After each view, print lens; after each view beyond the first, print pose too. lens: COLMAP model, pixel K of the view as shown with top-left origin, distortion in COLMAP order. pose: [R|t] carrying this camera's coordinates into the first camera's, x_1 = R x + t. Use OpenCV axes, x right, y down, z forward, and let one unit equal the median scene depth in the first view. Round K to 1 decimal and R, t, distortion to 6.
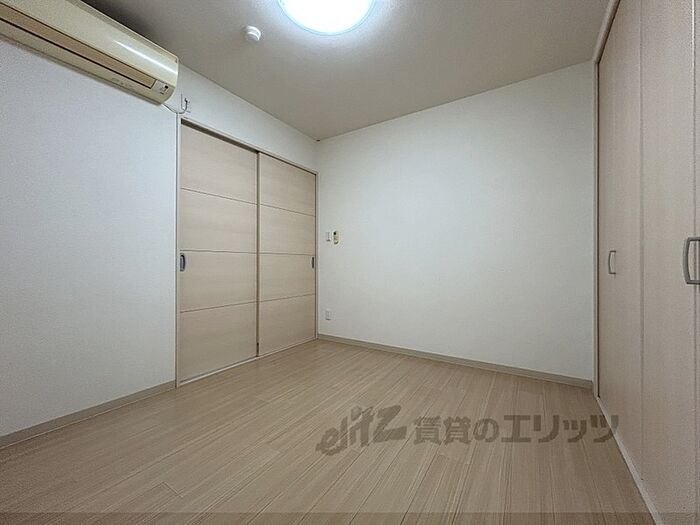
lens RADIAL K [[281.8, 0, 350.0], [0, 281.8, 262.5], [0, 0, 1]] dist [0.009299, 0.000146]
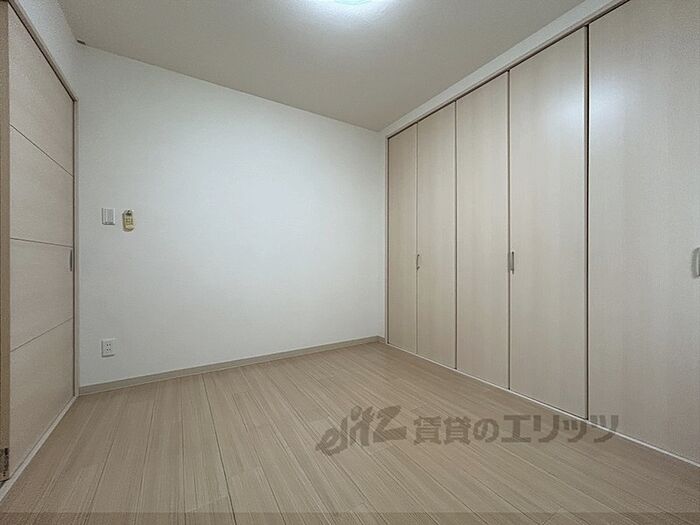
lens RADIAL K [[281.8, 0, 350.0], [0, 281.8, 262.5], [0, 0, 1]] dist [0.009299, 0.000146]
pose [[0.449476, -0.002818, 0.893288, -0.424957], [0.005142, 0.999987, 0.000567, 0.007224], [-0.893277, 0.004338, 0.449485, 0.302476]]
